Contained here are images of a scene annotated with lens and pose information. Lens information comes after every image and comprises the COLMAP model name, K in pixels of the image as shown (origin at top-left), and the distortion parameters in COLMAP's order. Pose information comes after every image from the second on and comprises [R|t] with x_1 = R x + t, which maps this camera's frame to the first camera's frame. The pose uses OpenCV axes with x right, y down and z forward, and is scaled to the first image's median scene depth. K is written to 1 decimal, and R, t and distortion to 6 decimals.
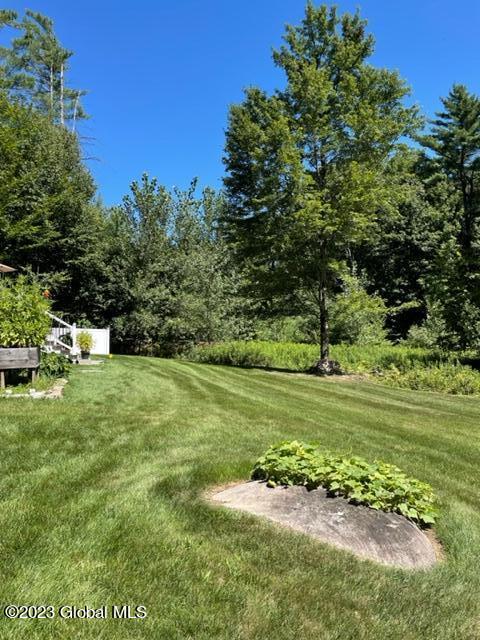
lens RADIAL K [[486.2, 0, 240.0], [0, 486.2, 320.0], [0, 0, 1]] dist [0.102922, -0.133139]
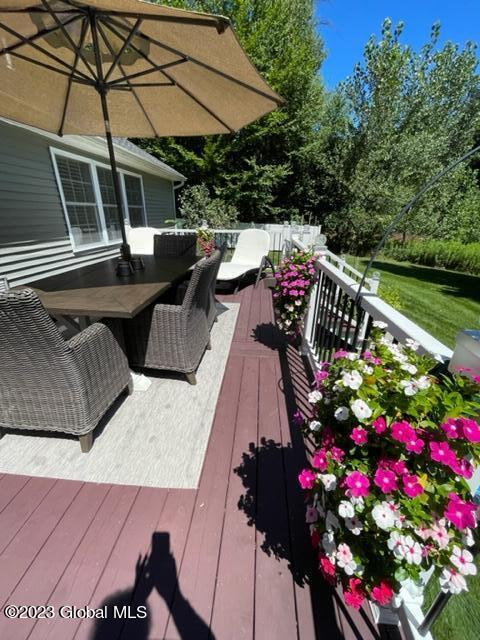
lens RADIAL K [[260.9, 0, 237.2], [0, 260.9, 318.6], [0, 0, 1]] dist [-0.001564, -0.000026]
pose [[0.908784, 0.169024, -0.381501, -0.175299], [-0.002470, 0.916447, 0.400149, -0.021867], [0.417260, -0.362706, 0.833269, 0.369262]]
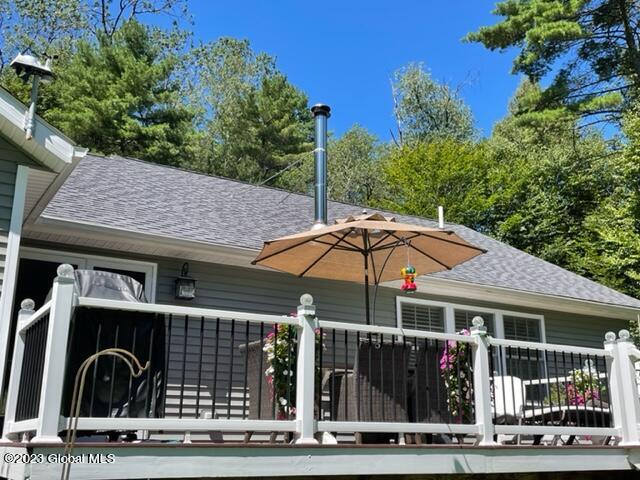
lens RADIAL K [[722.6, 0, 324.5], [0, 722.6, 244.3], [0, 0, 1]] dist [0.207823, -0.522717]
pose [[0.214451, -0.258499, -0.941907, -0.012590], [0.027311, 0.965553, -0.258770, 0.013285], [0.976353, 0.029769, 0.214124, 0.356998]]
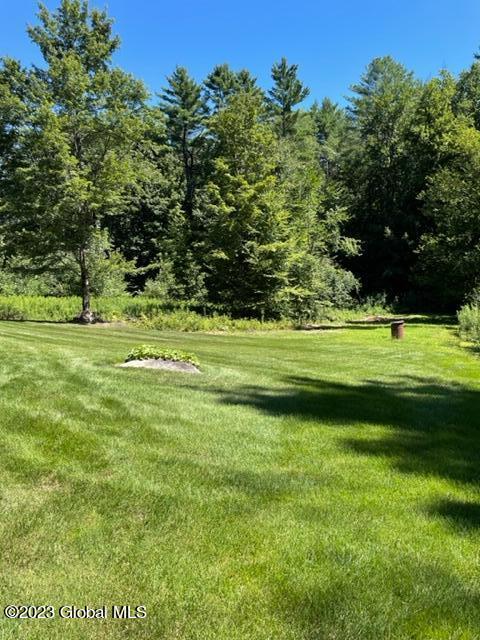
lens RADIAL K [[486.2, 0, 240.0], [0, 486.2, 320.0], [0, 0, 1]] dist [0.102922, -0.133139]
pose [[0.857448, -0.044771, 0.512619, -0.083478], [-0.007850, 0.994954, 0.100027, -0.013505], [-0.514511, -0.089792, 0.852770, -0.149594]]
